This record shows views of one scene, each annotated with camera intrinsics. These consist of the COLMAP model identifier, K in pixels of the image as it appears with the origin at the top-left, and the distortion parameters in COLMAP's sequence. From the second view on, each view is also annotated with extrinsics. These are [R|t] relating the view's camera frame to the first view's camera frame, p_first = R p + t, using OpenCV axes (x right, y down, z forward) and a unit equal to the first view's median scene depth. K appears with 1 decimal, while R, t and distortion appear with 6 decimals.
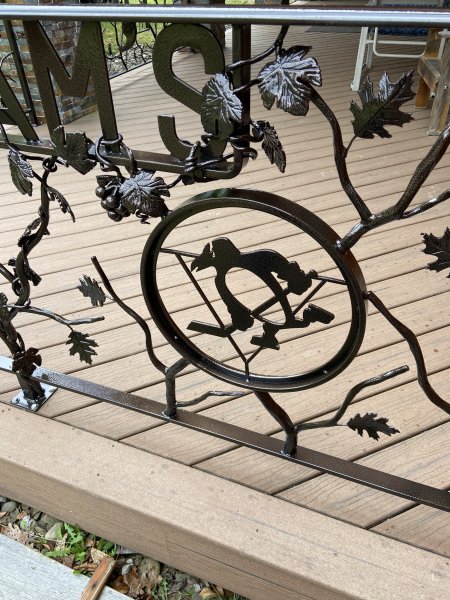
lens RADIAL K [[456.3, 0, 221.2], [0, 456.3, 306.8], [0, 0, 1]] dist [0.117294, -0.139467]
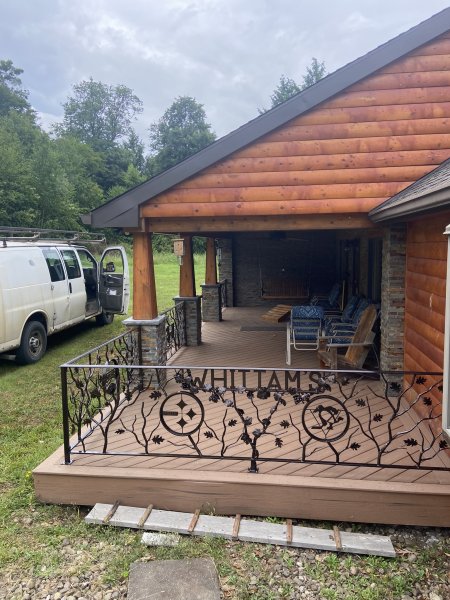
lens RADIAL K [[456.3, 0, 231.2], [0, 456.3, 292.2], [0, 0, 1]] dist [0.117294, -0.139467]
pose [[0.967167, -0.010248, 0.253936, -2.104638], [0.143716, 0.846137, -0.513222, 1.202888], [-0.209606, 0.532866, 0.819829, -3.468179]]
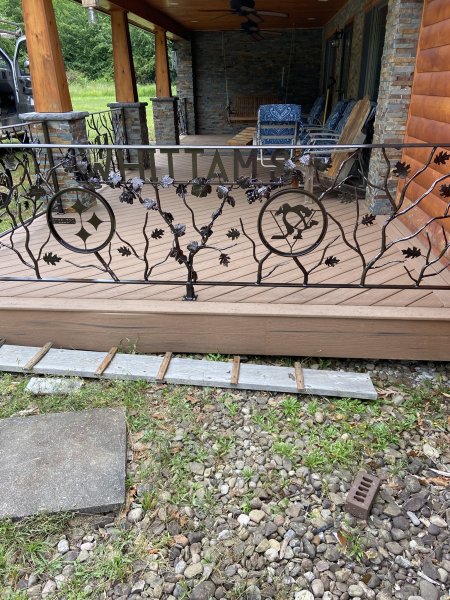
lens RADIAL K [[456.3, 0, 227.4], [0, 456.3, 297.6], [0, 0, 1]] dist [0.117294, -0.139467]
pose [[0.954420, -0.106837, 0.278692, -1.347749], [0.168796, 0.963283, -0.208791, 1.097201], [-0.246153, 0.246317, 0.937410, -1.835647]]
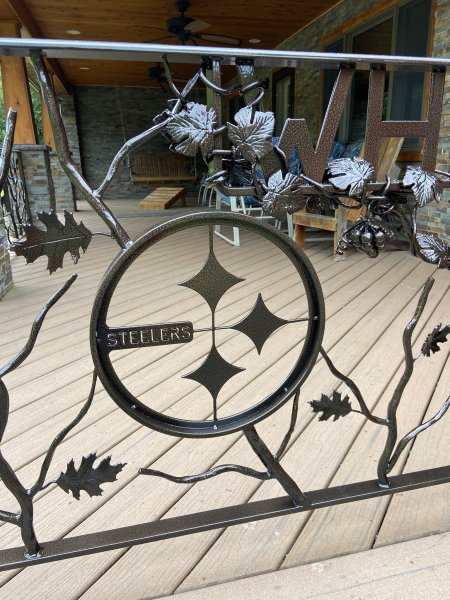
lens RADIAL K [[456.3, 0, 232.2], [0, 456.3, 292.7], [0, 0, 1]] dist [0.117294, -0.139467]
pose [[0.809297, -0.140454, 0.570360, -1.872241], [0.353023, 0.892369, -0.281164, -0.106355], [-0.469481, 0.428895, 0.771775, 0.654025]]
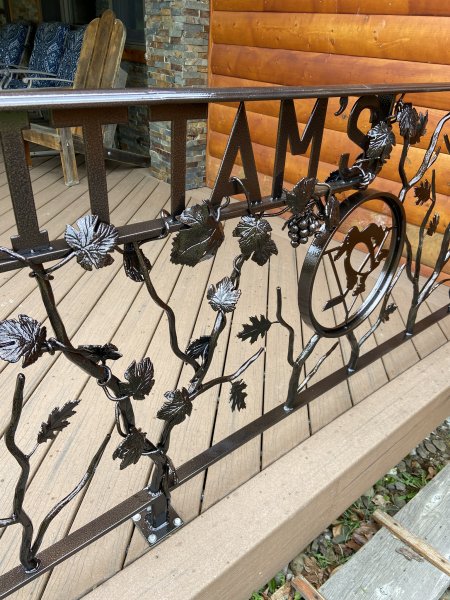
lens RADIAL K [[456.3, 0, 236.4], [0, 456.3, 302.1], [0, 0, 1]] dist [0.117294, -0.139467]
pose [[0.453960, -0.393972, 0.799191, -1.342664], [0.487114, 0.860769, 0.147635, -0.317944], [-0.746084, 0.322277, 0.582664, 0.437185]]
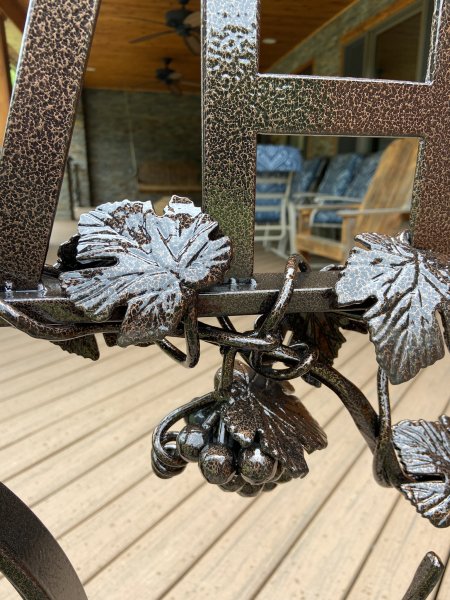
lens RADIAL K [[456.3, 0, 225.9], [0, 456.3, 302.0], [0, 0, 1]] dist [0.117294, -0.139467]
pose [[0.844706, -0.100657, 0.525681, -1.203286], [0.294362, 0.907648, -0.299208, -0.388008], [-0.447016, 0.407483, 0.796325, 0.946724]]
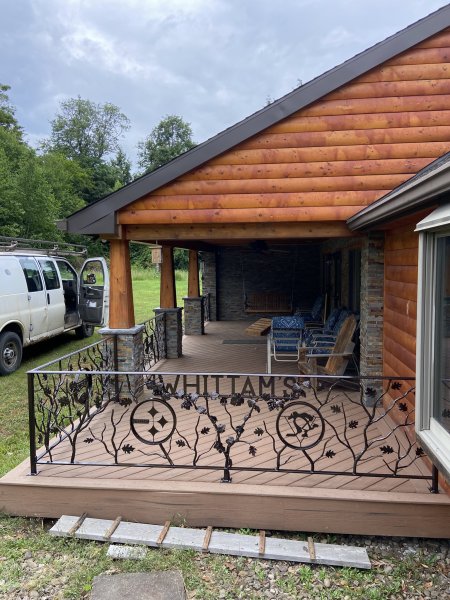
lens RADIAL K [[456.3, 0, 227.6], [0, 456.3, 296.2], [0, 0, 1]] dist [0.117294, -0.139467]
pose [[0.961903, 0.001808, 0.273386, -1.940834], [0.150657, 0.830938, -0.535578, 1.296517], [-0.228136, 0.556362, 0.799009, -3.337597]]
